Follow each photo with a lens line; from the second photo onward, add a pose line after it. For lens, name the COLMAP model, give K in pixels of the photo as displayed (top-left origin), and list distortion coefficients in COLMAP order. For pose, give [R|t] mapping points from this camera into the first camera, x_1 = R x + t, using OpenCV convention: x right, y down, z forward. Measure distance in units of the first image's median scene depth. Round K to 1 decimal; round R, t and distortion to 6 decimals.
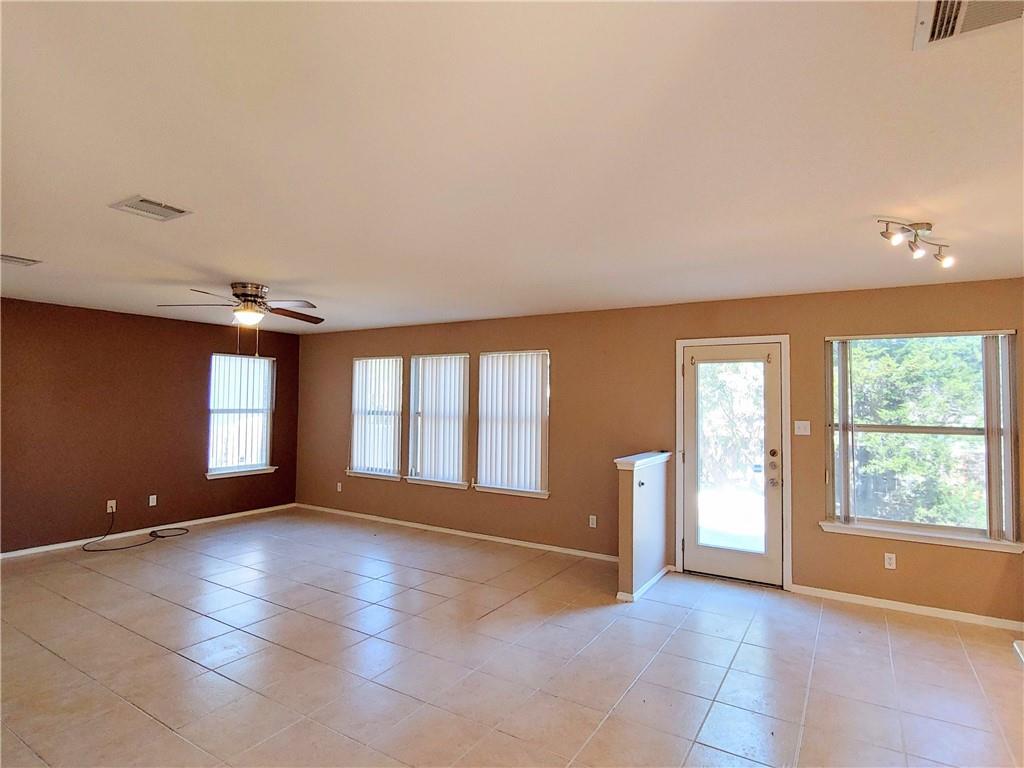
lens RADIAL K [[555.2, 0, 518.9], [0, 555.2, 382.1], [0, 0, 1]] dist [-0.016208, 0.000892]
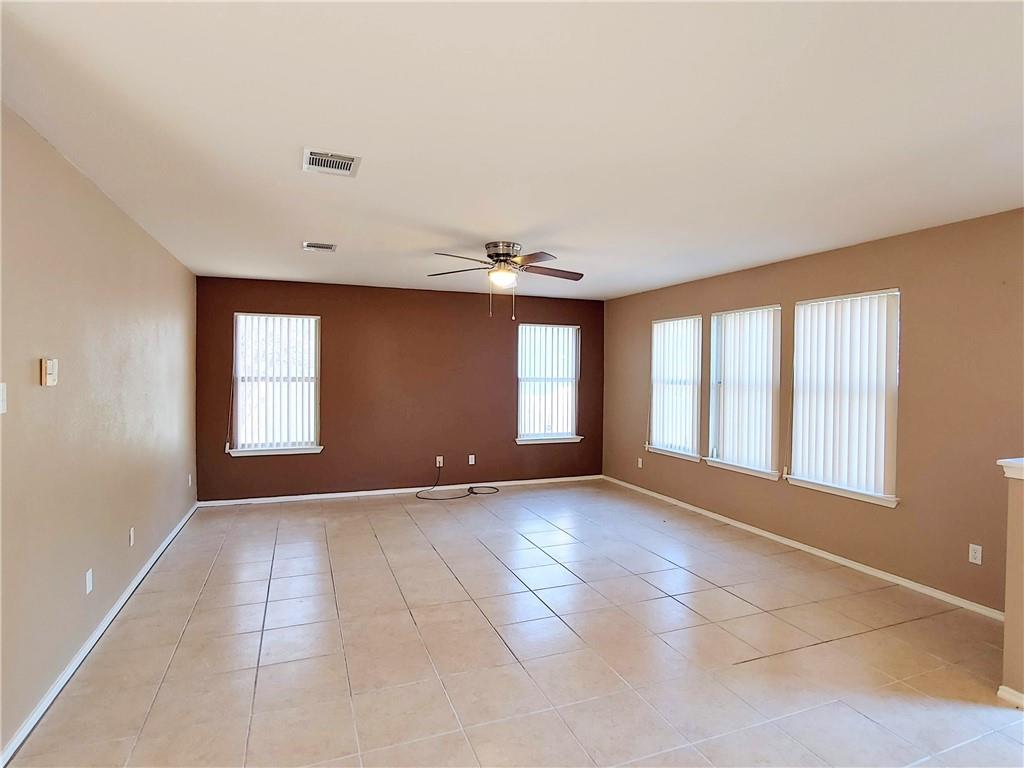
lens RADIAL K [[555.2, 0, 518.9], [0, 555.2, 382.1], [0, 0, 1]] dist [-0.016208, 0.000892]
pose [[0.799116, 0.006001, -0.601147, 0.076111], [0.020591, 0.999090, 0.037345, 0.018302], [0.600824, -0.042222, 0.798266, 0.162721]]
